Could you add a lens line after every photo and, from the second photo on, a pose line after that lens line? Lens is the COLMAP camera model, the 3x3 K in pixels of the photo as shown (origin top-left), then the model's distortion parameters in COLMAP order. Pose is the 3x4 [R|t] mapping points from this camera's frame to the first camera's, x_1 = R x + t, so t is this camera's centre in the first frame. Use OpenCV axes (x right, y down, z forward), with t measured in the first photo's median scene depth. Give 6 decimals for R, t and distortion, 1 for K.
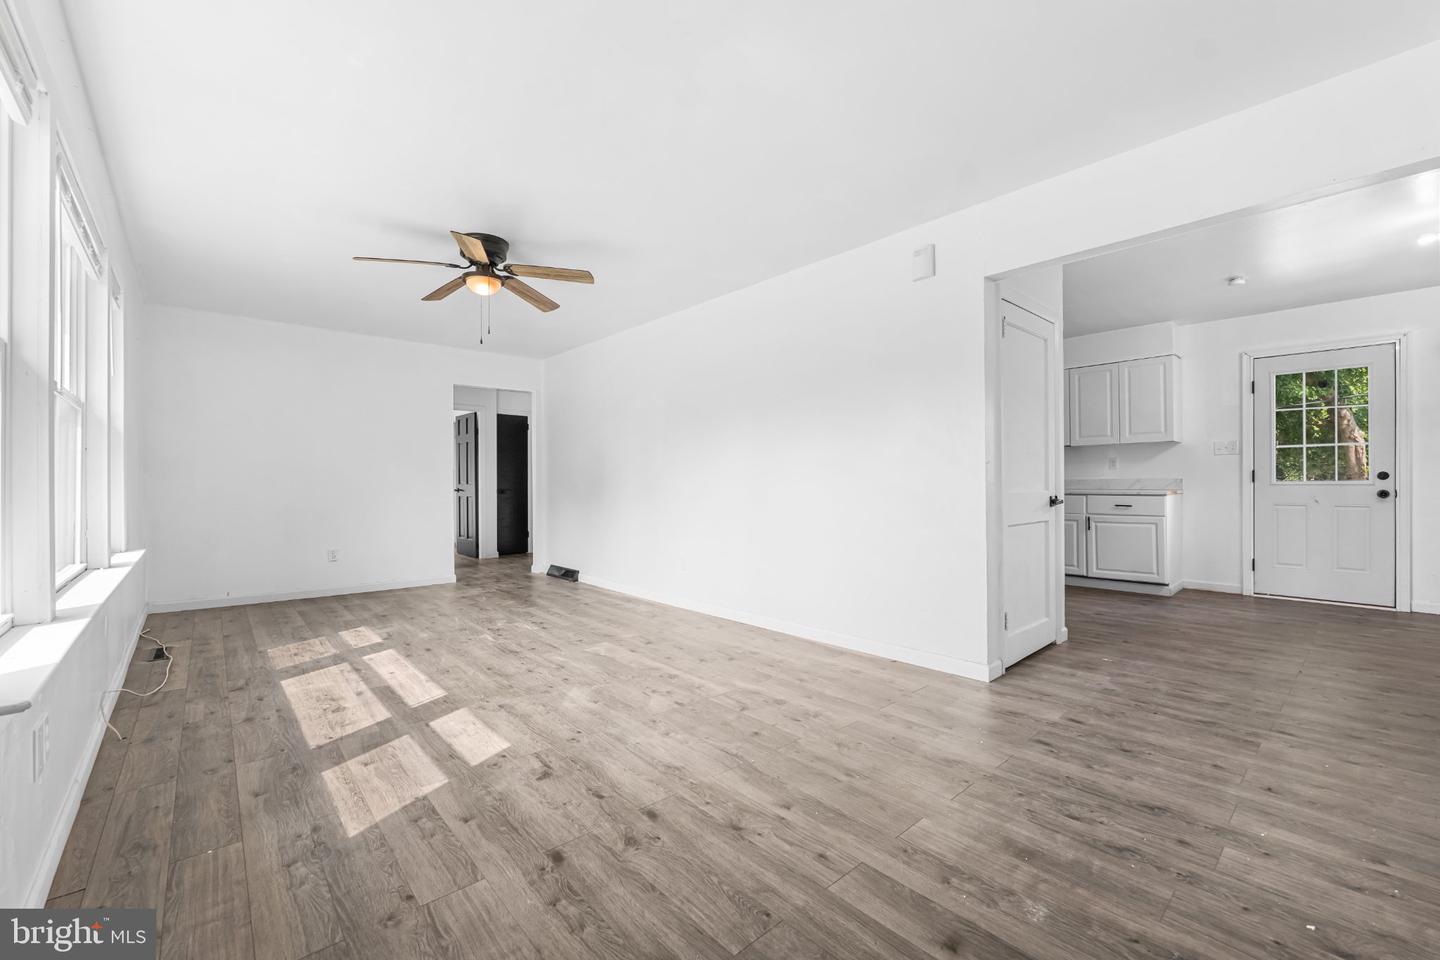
lens RADIAL K [[602.0, 0, 720.0], [0, 602.0, 480.0], [0, 0, 1]] dist [-0.001394, -0.000161]
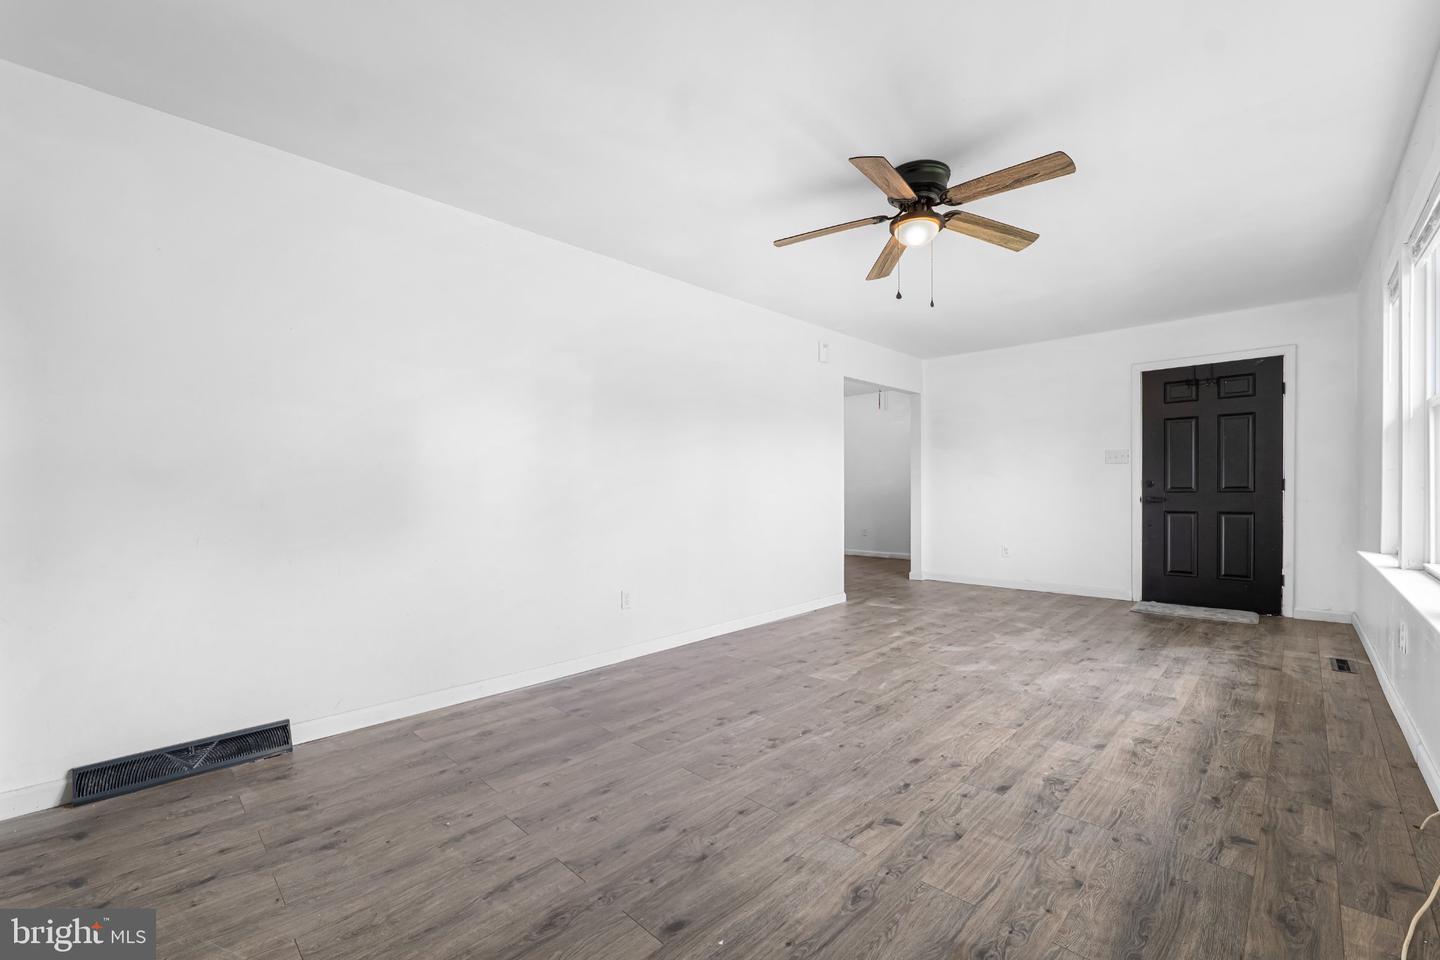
lens RADIAL K [[592.7, 0, 718.8], [0, 592.7, 506.0], [0, 0, 1]] dist [-0.001895, 0.000006]
pose [[-0.083614, -0.019501, 0.996307, -1.352339], [0.005152, 0.999787, 0.020001, 0.009301], [-0.996485, 0.006805, -0.083496, 1.582404]]
